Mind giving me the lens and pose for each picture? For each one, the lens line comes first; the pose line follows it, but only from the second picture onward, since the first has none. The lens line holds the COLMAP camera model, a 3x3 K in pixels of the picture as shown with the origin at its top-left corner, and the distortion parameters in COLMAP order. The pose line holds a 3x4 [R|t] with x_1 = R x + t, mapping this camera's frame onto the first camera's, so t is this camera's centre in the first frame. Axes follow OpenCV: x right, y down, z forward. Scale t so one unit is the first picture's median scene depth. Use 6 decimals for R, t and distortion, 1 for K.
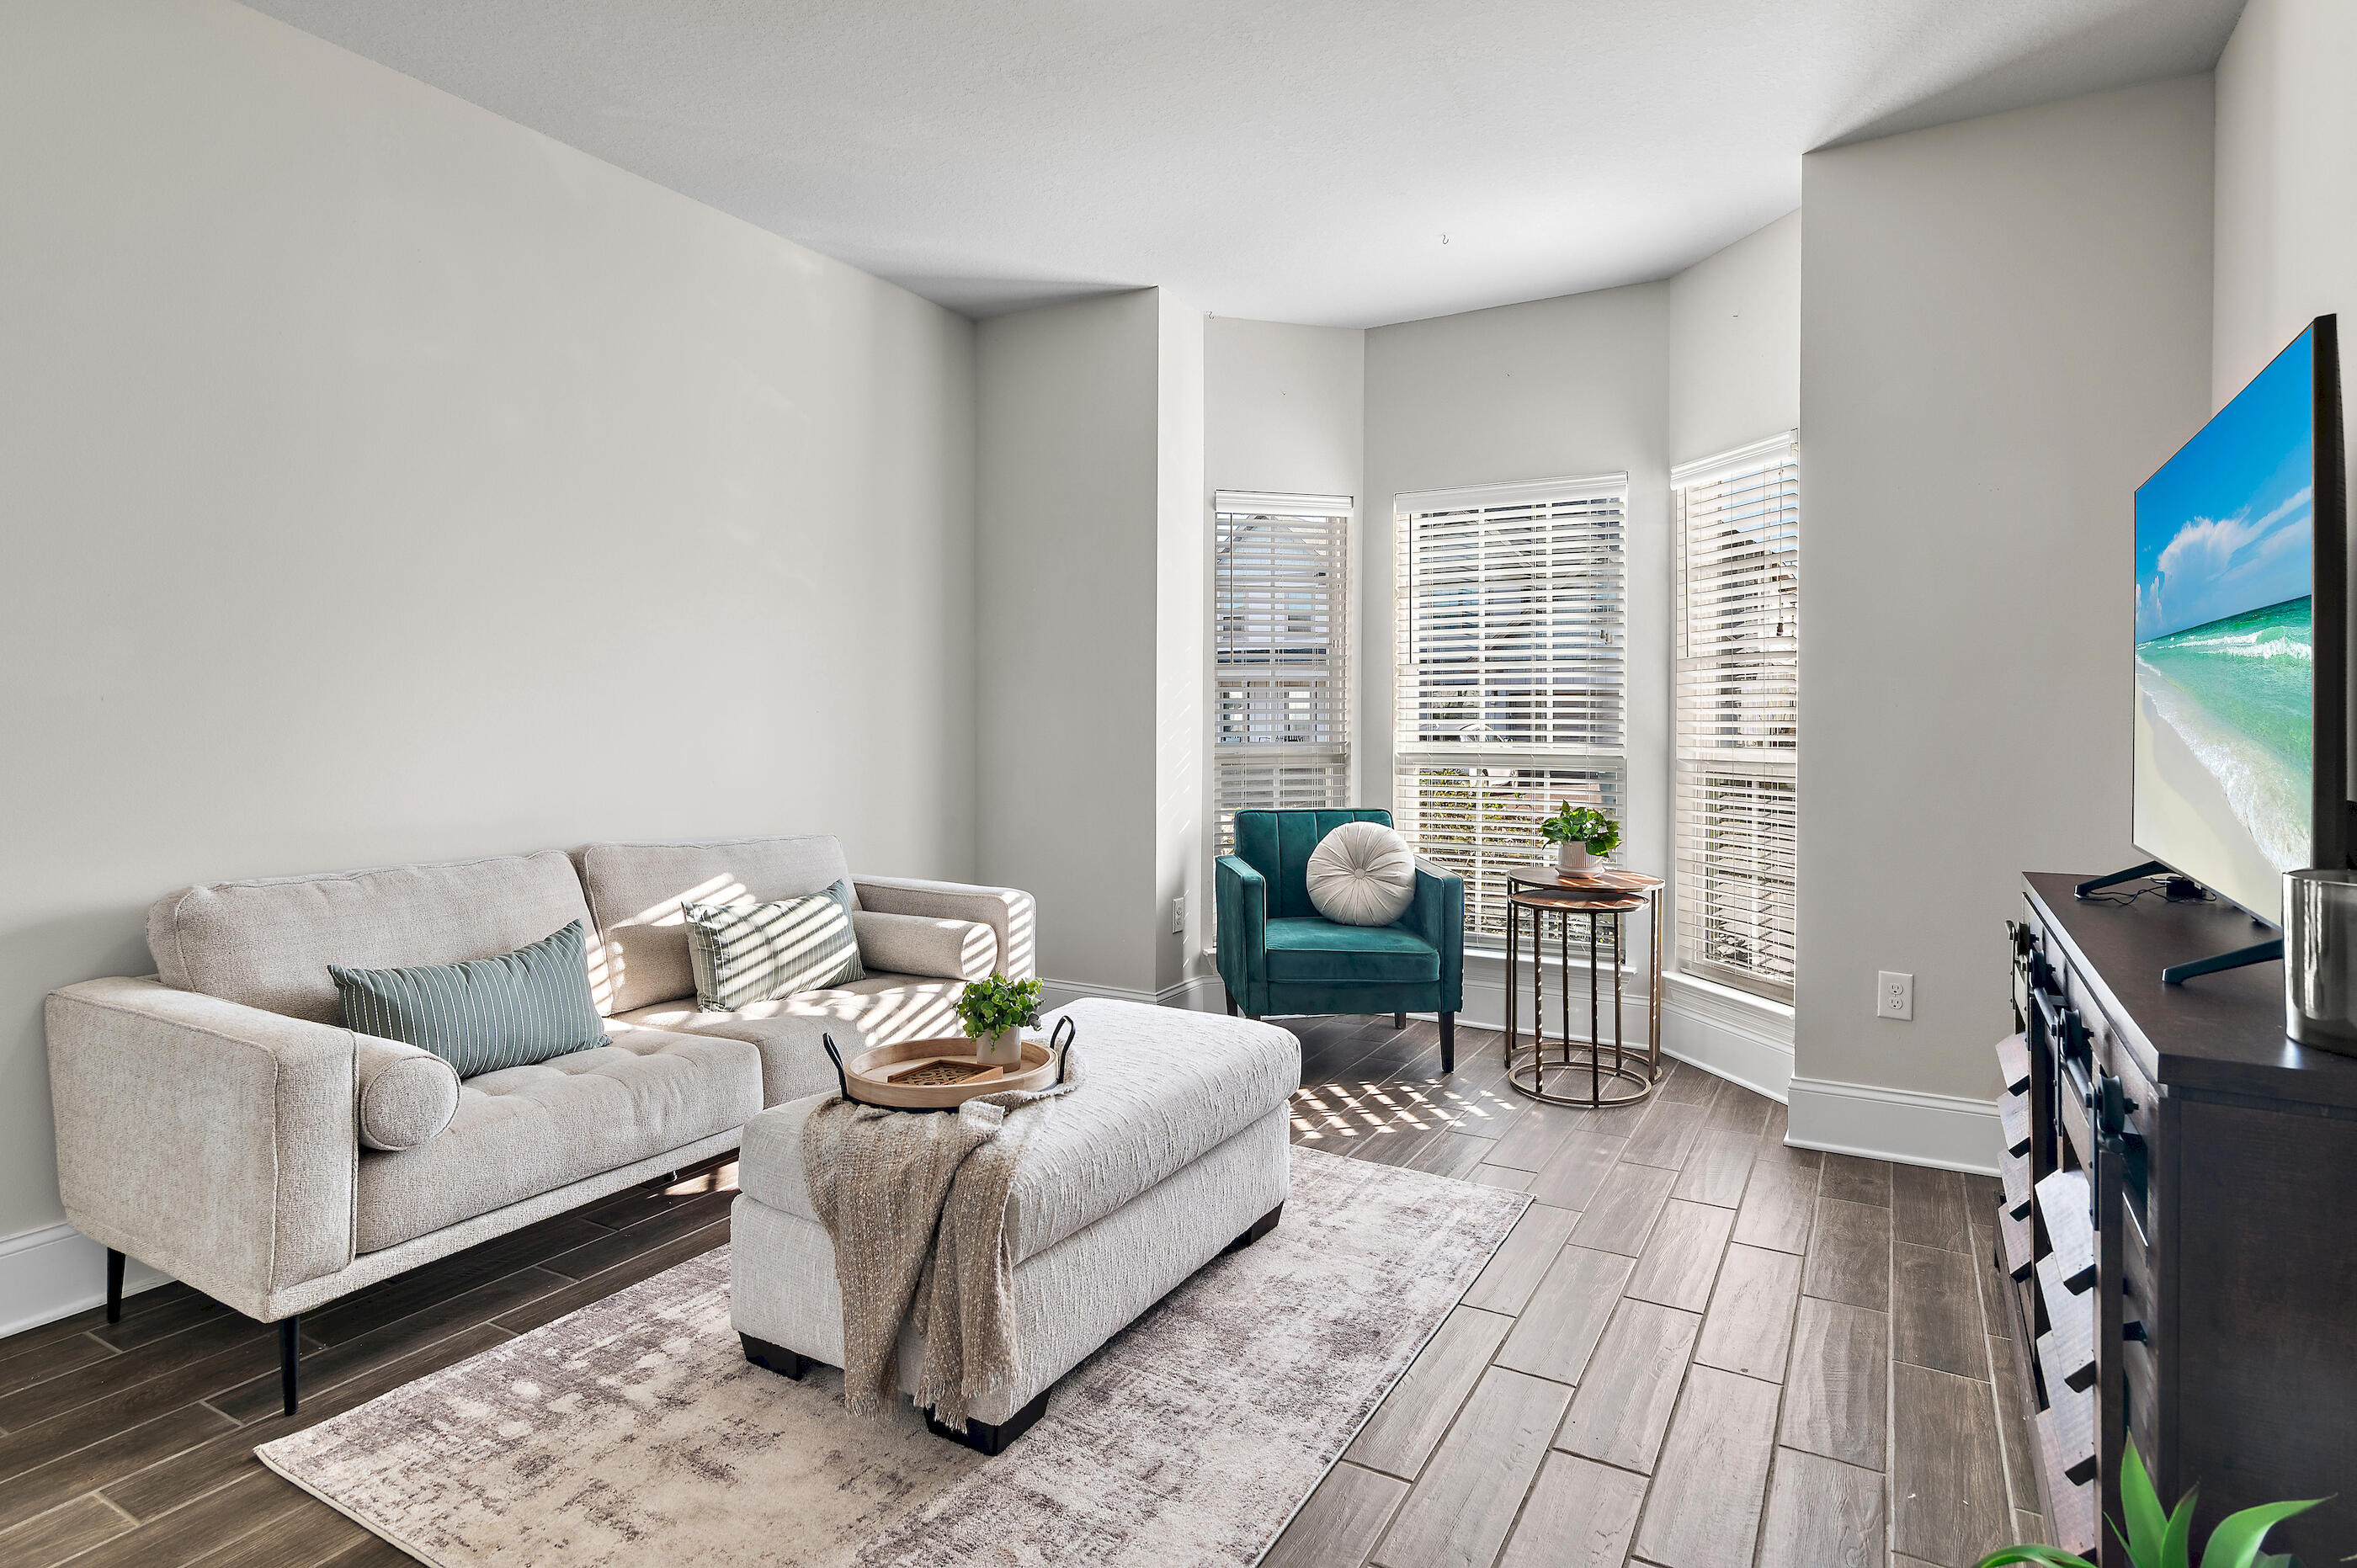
lens RADIAL K [[1255.6, 0, 1182.2], [0, 1255.6, 735.8], [0, 0, 1]] dist [0.008725, 0.000957]
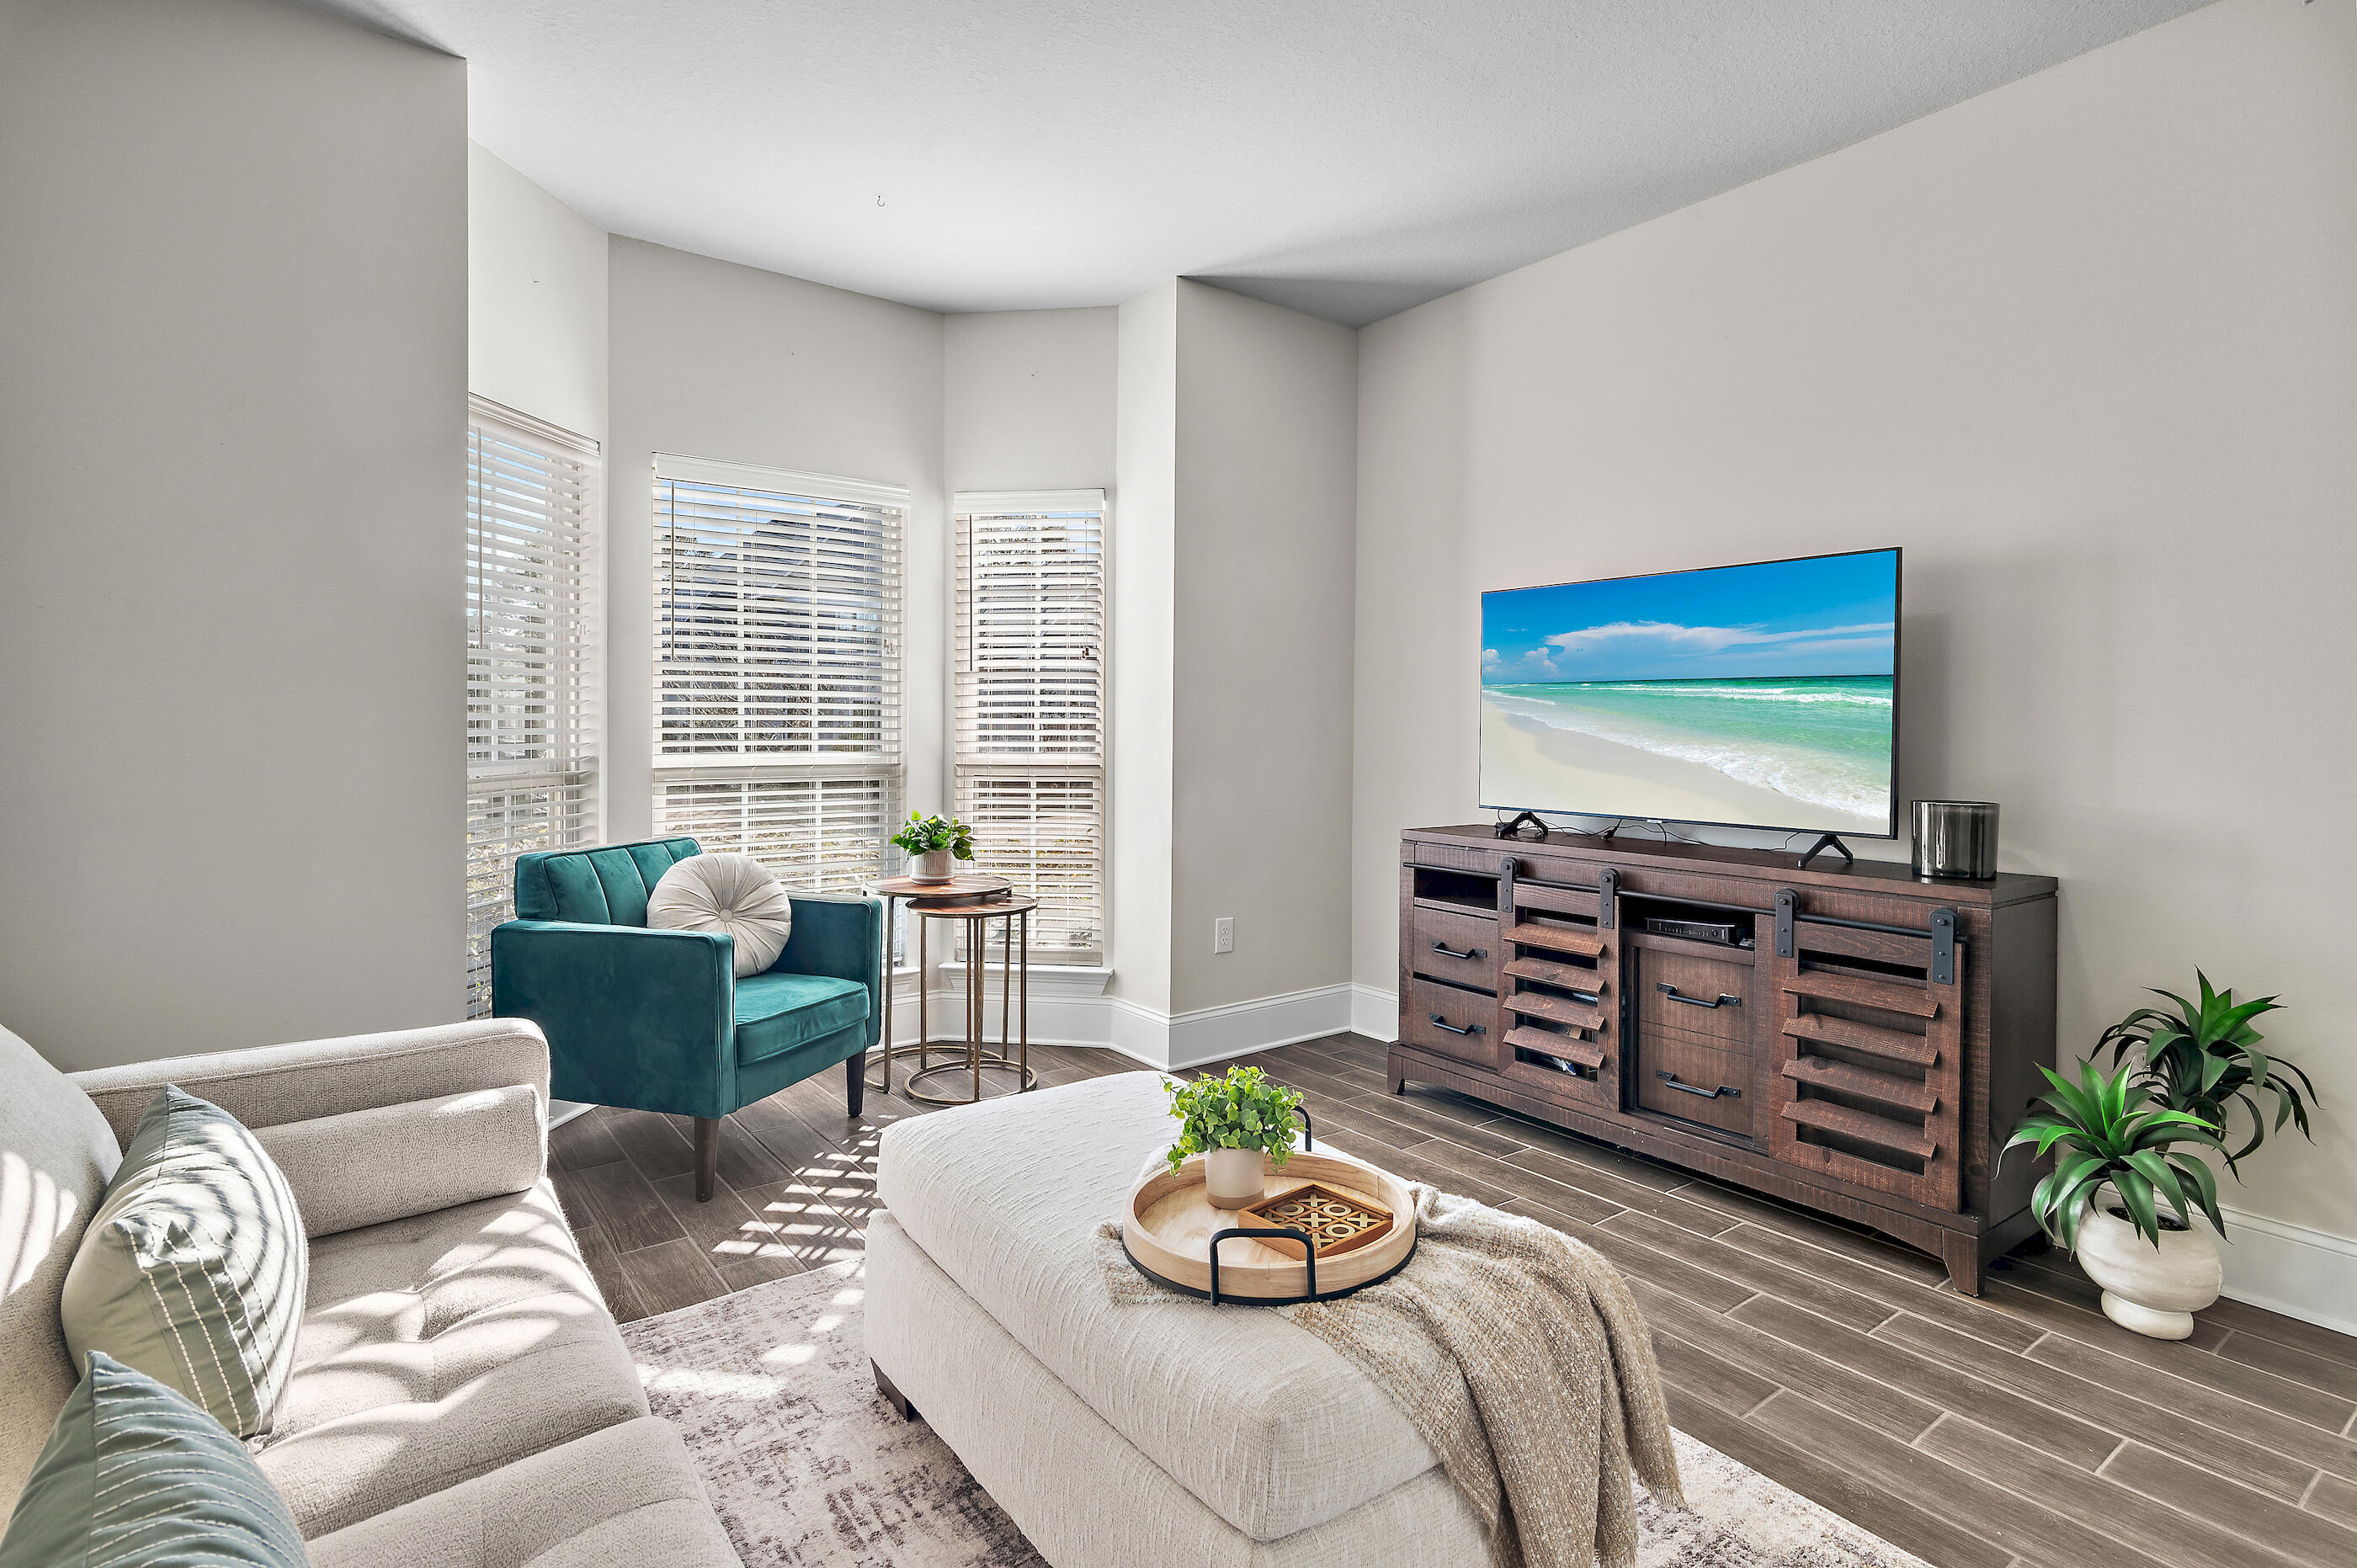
lens RADIAL K [[1155.5, 0, 1180.3], [0, 1155.5, 768.6], [0, 0, 1]] dist [0.015474, 0.001018]
pose [[0.401142, -0.036739, 0.915279, -0.485260], [0.009561, 0.999309, 0.035922, -0.013263], [-0.915966, -0.005659, 0.401216, 0.462880]]
